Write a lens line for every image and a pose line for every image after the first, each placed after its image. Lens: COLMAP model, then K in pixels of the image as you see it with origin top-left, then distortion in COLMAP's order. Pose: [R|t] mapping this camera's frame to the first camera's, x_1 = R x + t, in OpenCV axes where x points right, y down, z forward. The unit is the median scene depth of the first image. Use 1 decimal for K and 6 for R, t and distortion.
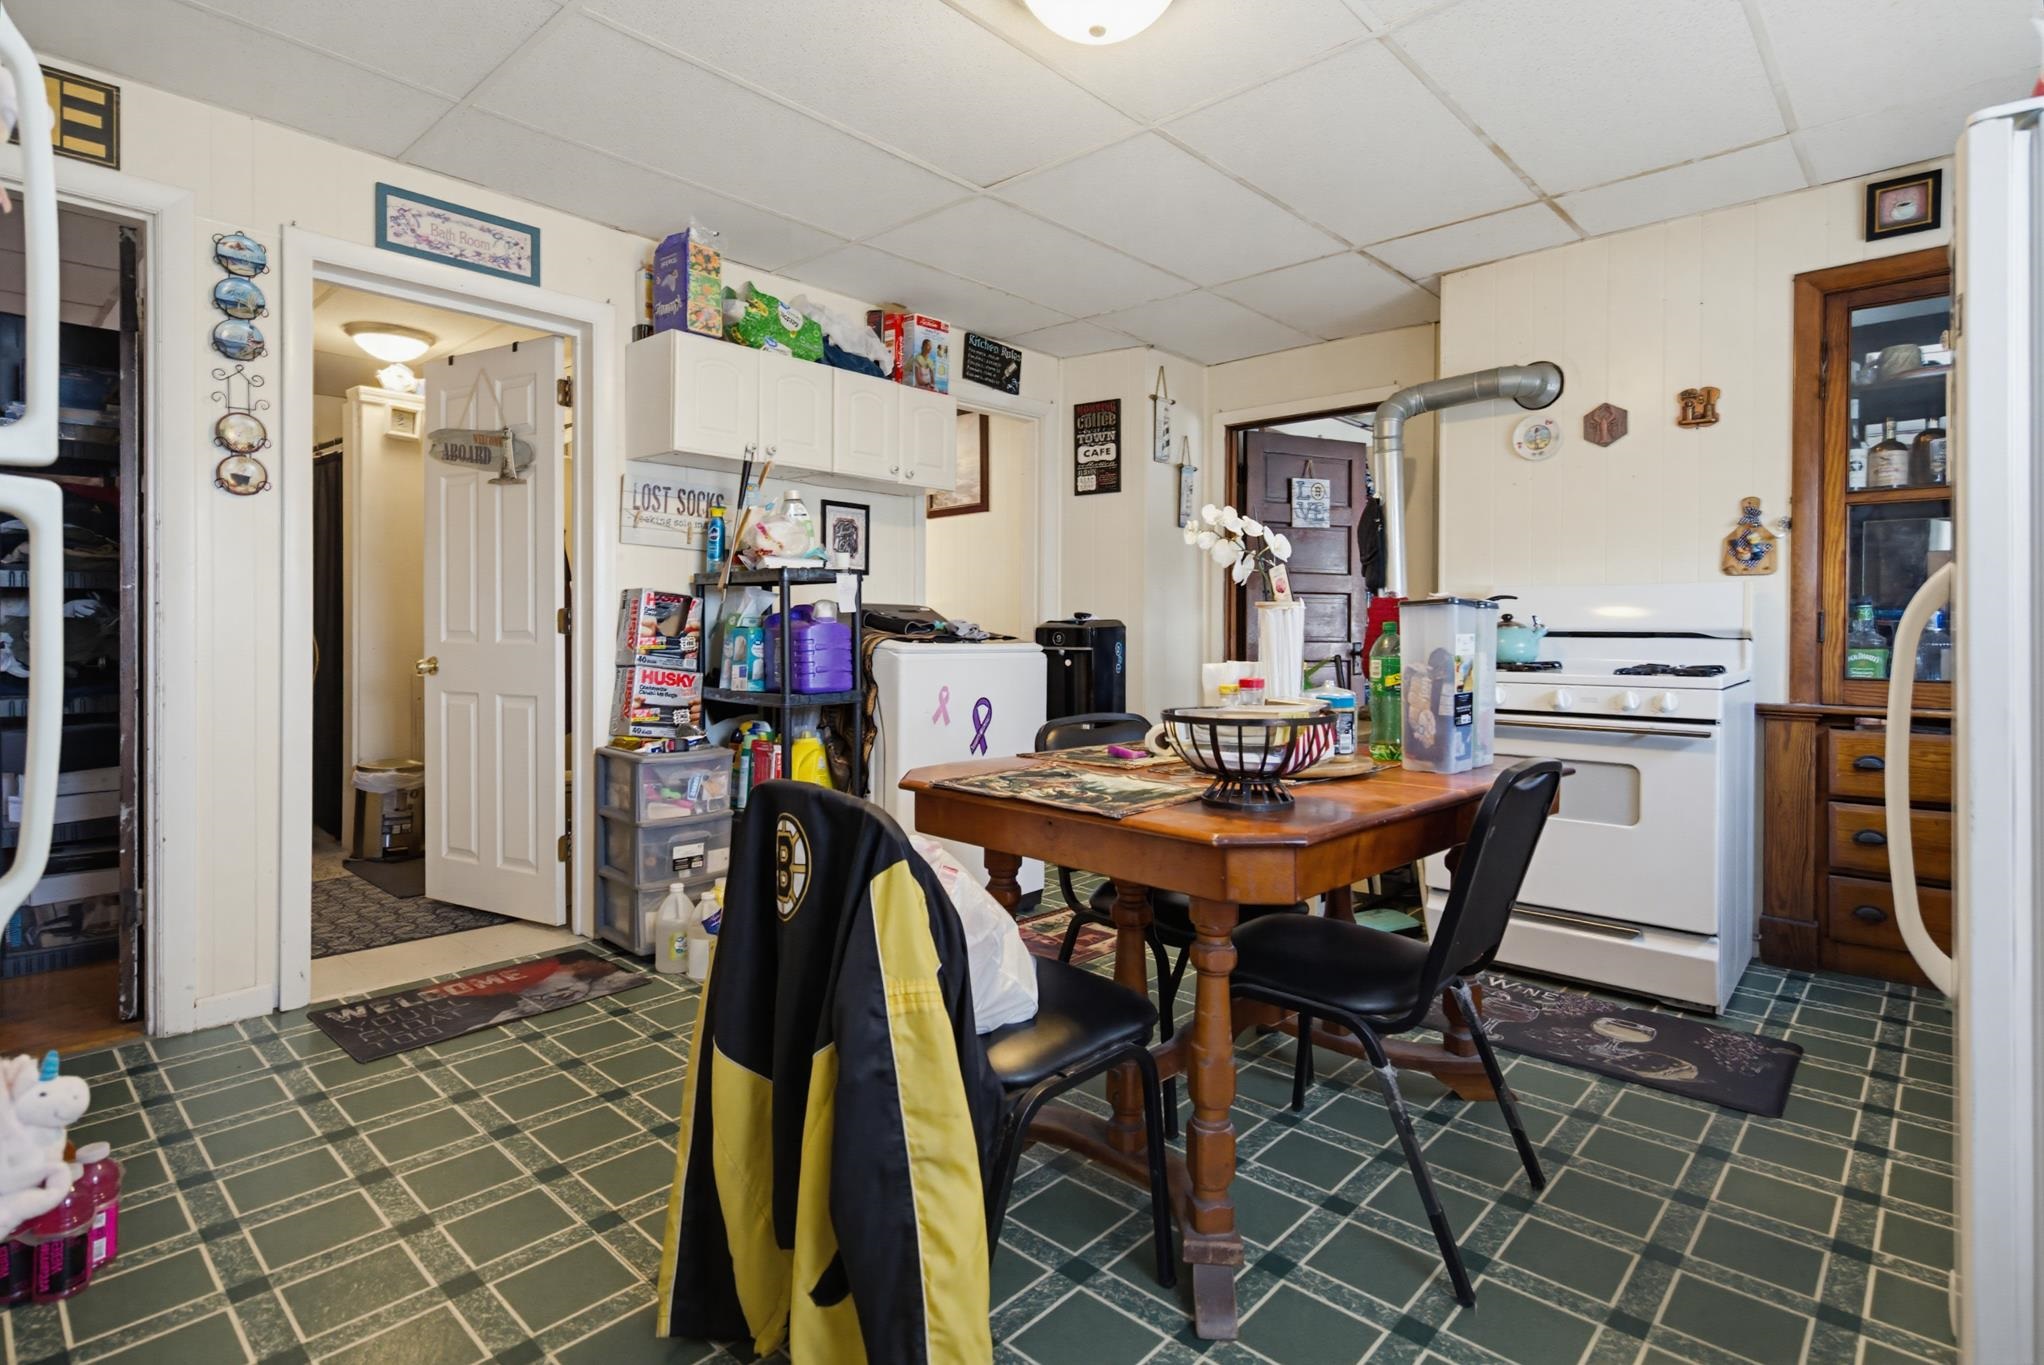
lens RADIAL K [[1028.0, 0, 1019.2], [0, 1028.0, 638.9], [0, 0, 1]] dist [0.002726, 0.001269]
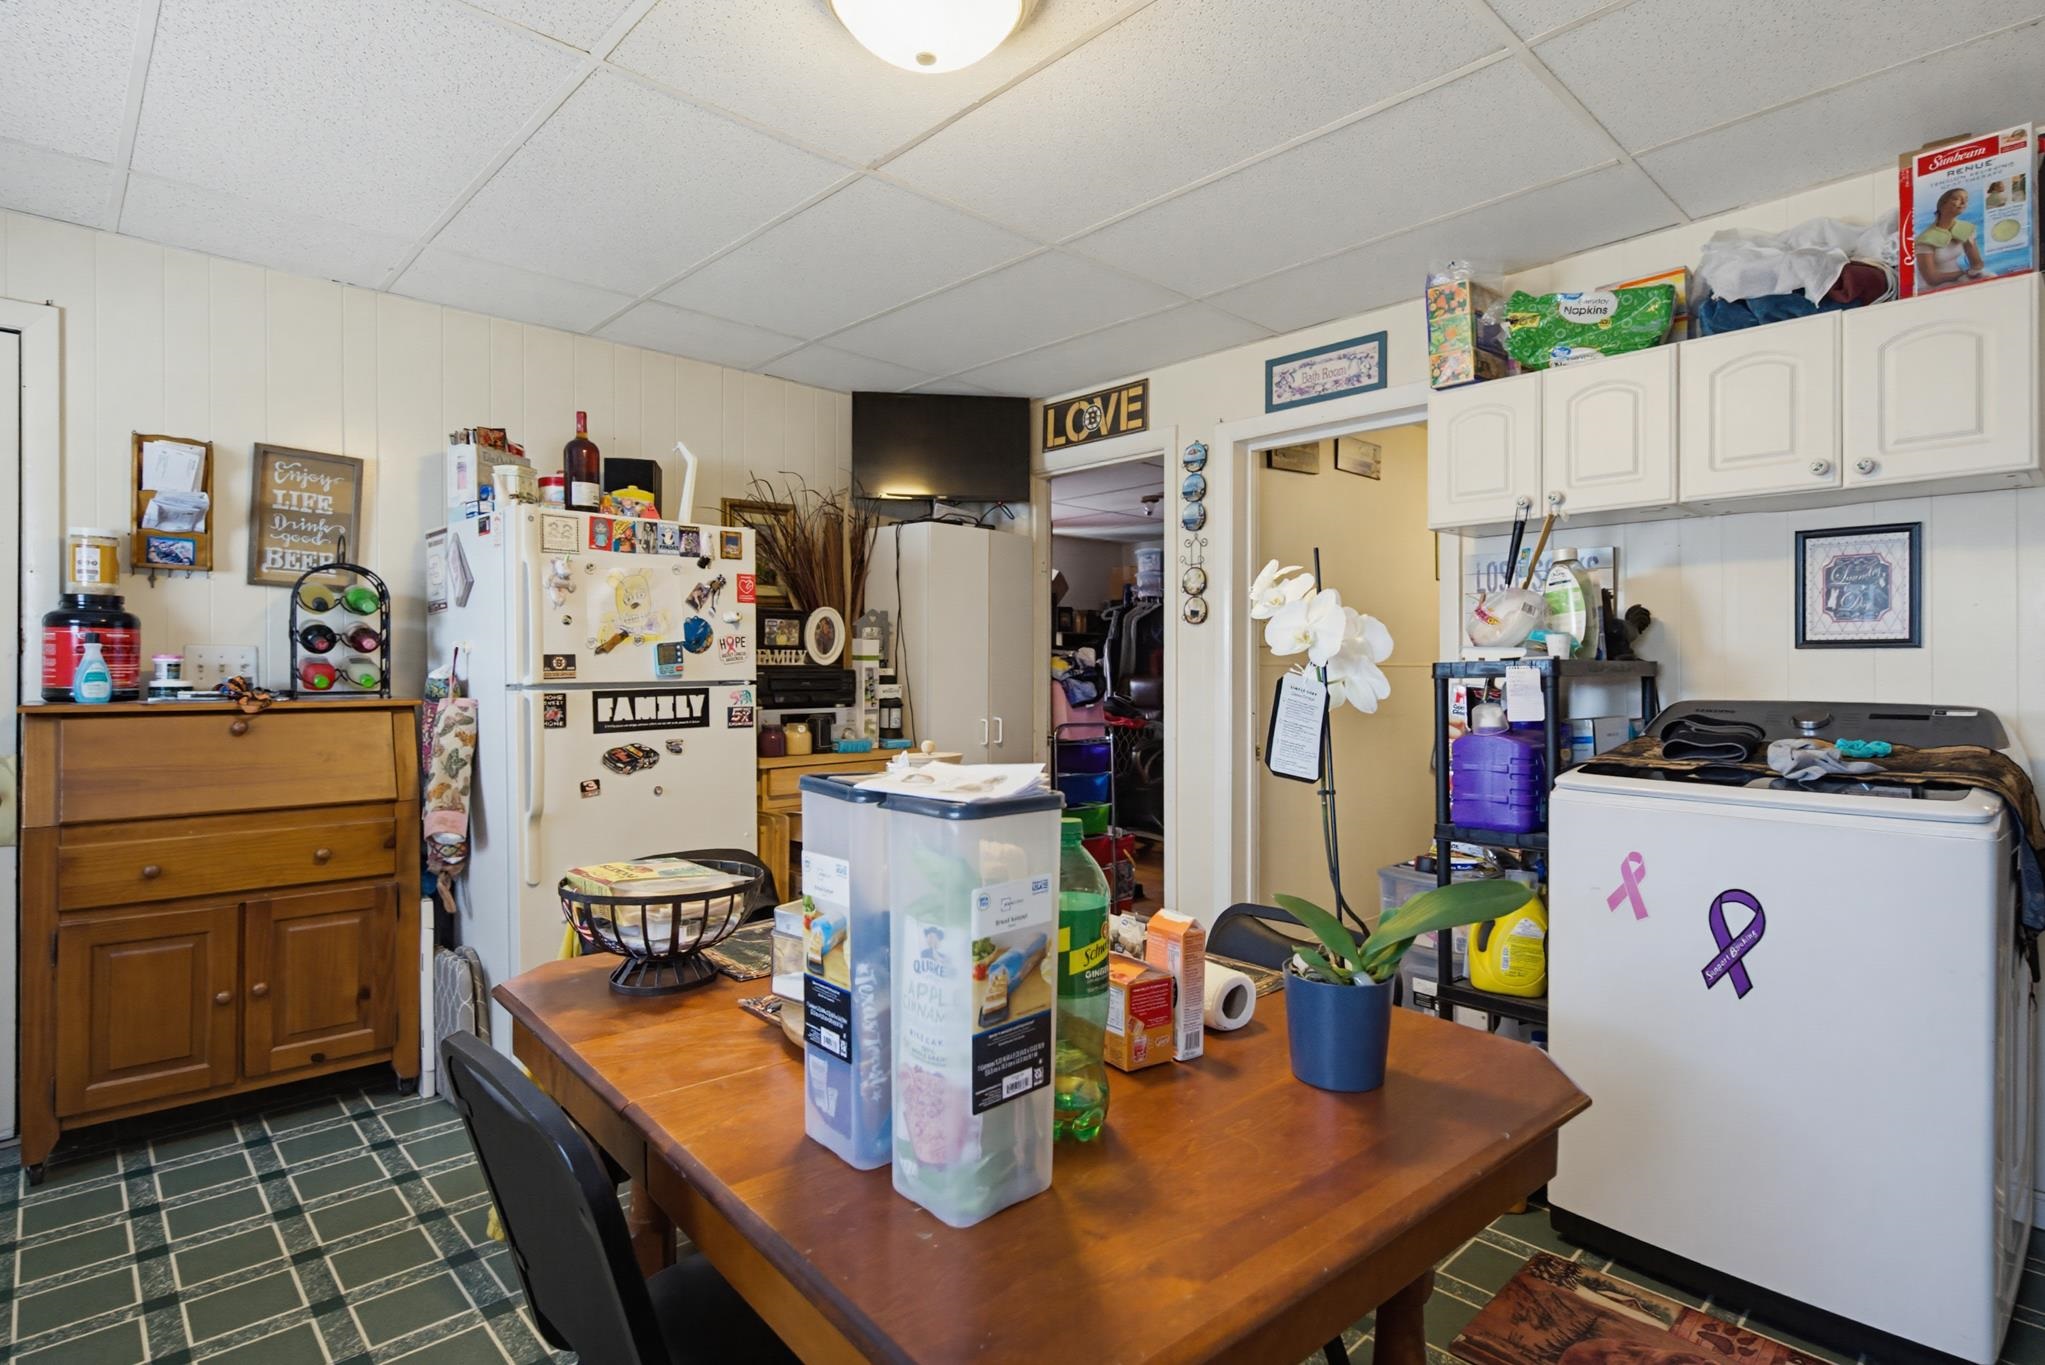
lens RADIAL K [[1028.5, 0, 1031.7], [0, 1028.5, 671.0], [0, 0, 1]] dist [0.002726, 0.001269]
pose [[-0.066845, -0.006380, -0.997743, 0.535946], [-0.010871, 0.999925, -0.005665, -0.050584], [0.997704, 0.010468, -0.066909, 0.682742]]
